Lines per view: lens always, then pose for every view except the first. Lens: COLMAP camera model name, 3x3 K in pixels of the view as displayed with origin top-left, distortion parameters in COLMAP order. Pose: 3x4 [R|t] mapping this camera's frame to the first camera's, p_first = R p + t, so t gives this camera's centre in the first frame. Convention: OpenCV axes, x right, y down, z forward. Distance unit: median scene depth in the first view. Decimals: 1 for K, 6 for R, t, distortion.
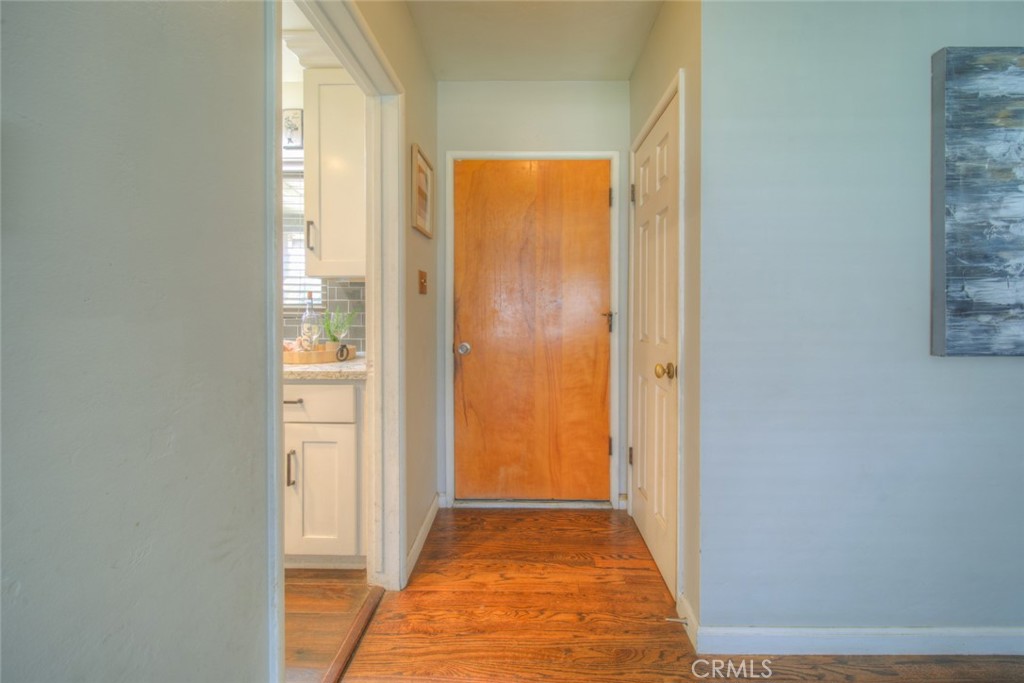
lens RADIAL K [[367.2, 0, 522.9], [0, 367.2, 312.2], [0, 0, 1]] dist [-0.000956, -0.000168]
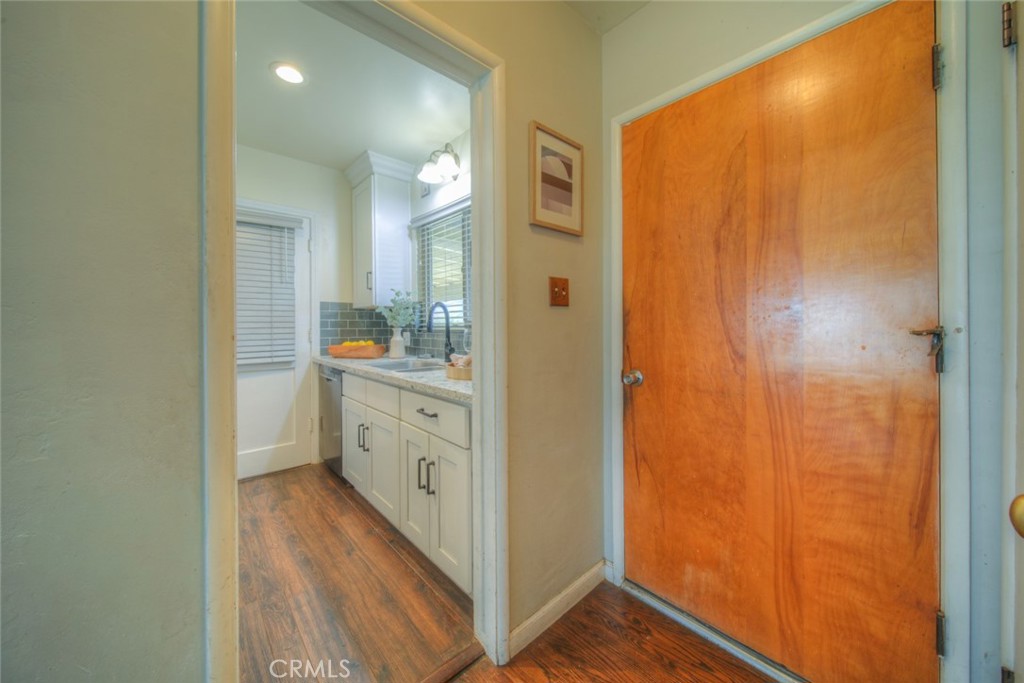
lens RADIAL K [[364.9, 0, 516.1], [0, 364.9, 326.1], [0, 0, 1]] dist [-0.000655, -0.000284]
pose [[0.682170, -0.005433, -0.731174, 0.212338], [0.003228, 0.999985, -0.004418, -0.001602], [0.731187, 0.000654, 0.682177, 0.334088]]
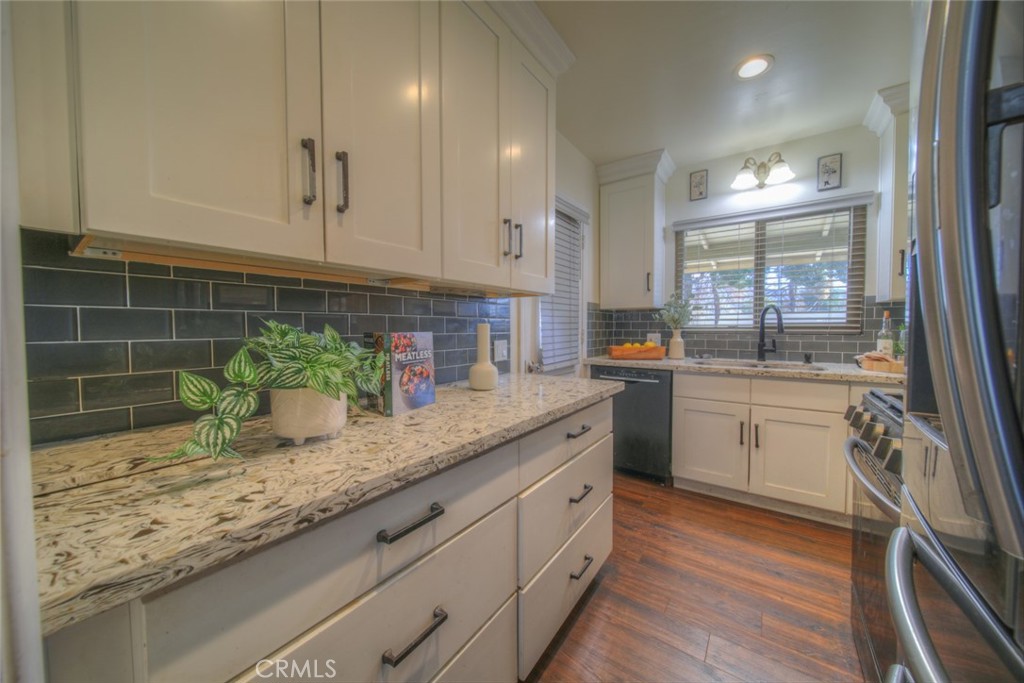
lens RADIAL K [[357.0, 0, 515.3], [0, 357.0, 339.8], [0, 0, 1]] dist [0.000787, -0.002326]
pose [[0.818676, 0.012642, -0.574117, -0.784943], [0.003394, 0.999634, 0.026851, -0.000518], [0.574246, -0.023931, 0.818333, -0.515885]]
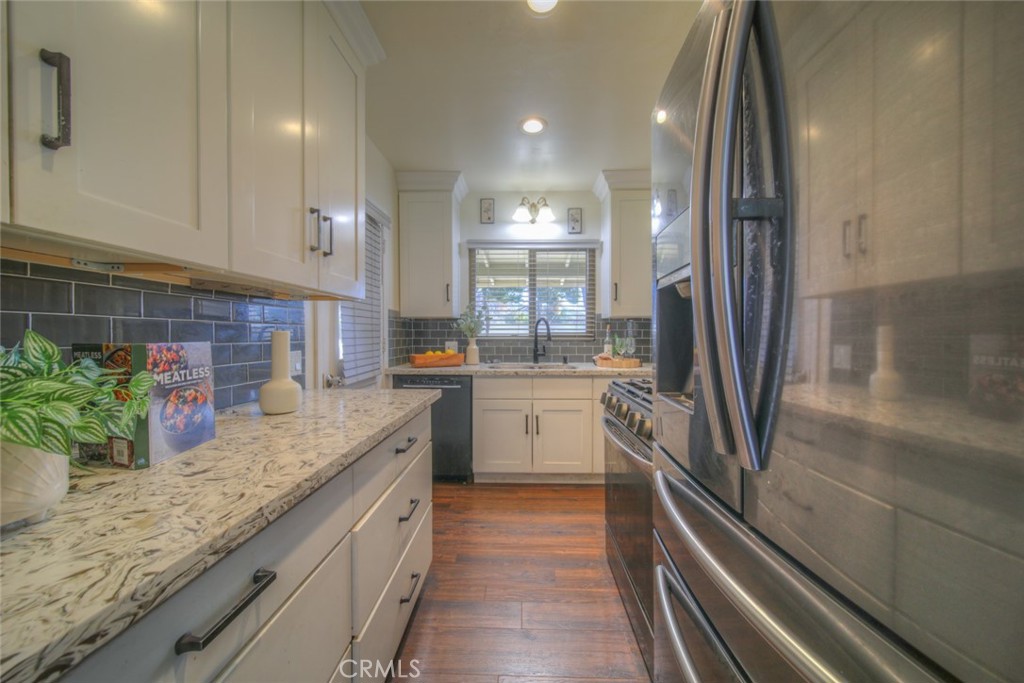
lens RADIAL K [[357.0, 0, 515.3], [0, 357.0, 339.8], [0, 0, 1]] dist [0.000787, -0.002326]
pose [[0.999813, -0.004819, -0.018724, -0.853489], [0.004938, 0.999968, 0.006327, -0.001265], [0.018693, -0.006418, 0.999805, -0.536074]]
